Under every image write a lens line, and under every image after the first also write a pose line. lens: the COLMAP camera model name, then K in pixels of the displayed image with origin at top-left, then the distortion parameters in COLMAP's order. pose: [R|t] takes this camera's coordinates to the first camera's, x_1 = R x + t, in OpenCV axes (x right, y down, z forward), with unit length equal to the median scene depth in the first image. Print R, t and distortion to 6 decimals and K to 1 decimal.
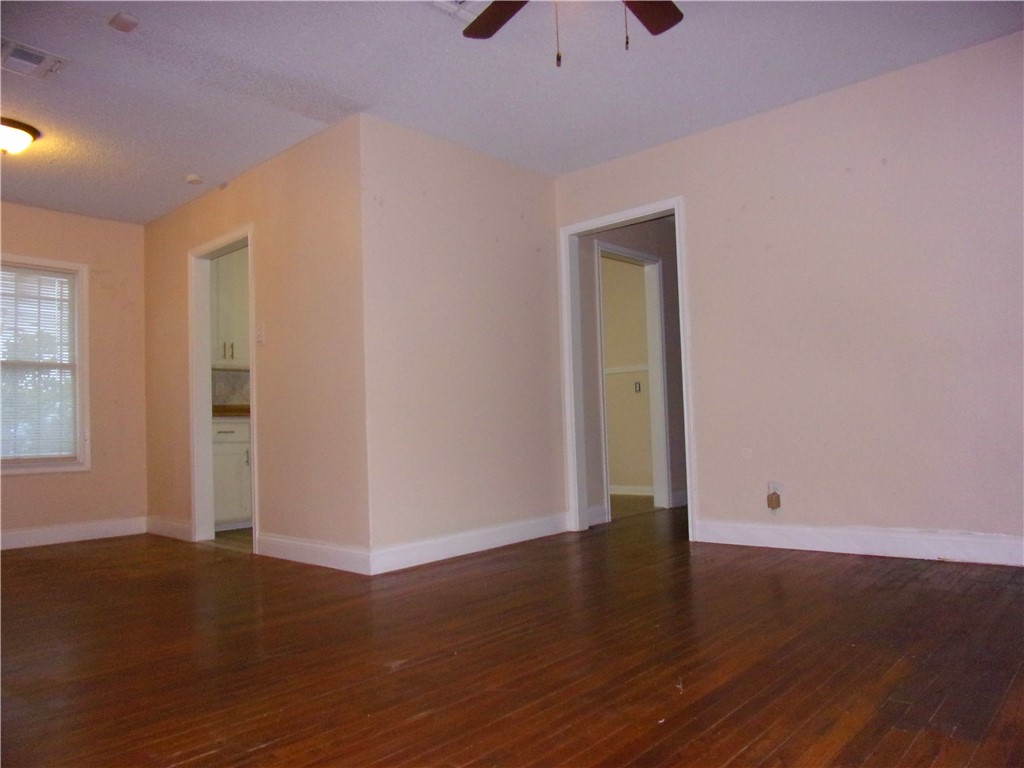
lens RADIAL K [[724.9, 0, 520.4], [0, 724.9, 385.9], [0, 0, 1]] dist [-0.040231, 0.008109]
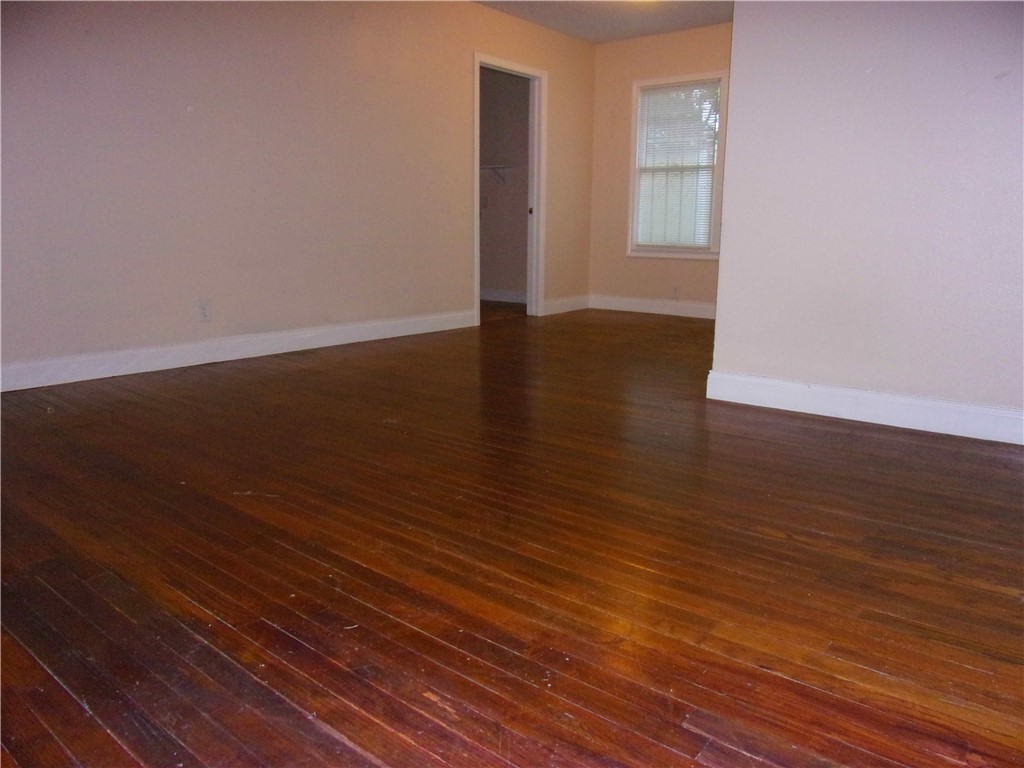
lens RADIAL K [[724.9, 0, 516.8], [0, 724.9, 378.2], [0, 0, 1]] dist [-0.040231, 0.008109]
pose [[0.059035, 0.239269, -0.969157, 1.051412], [0.044667, 0.969245, 0.242011, 0.012500], [0.997256, -0.057576, 0.046532, 1.154344]]
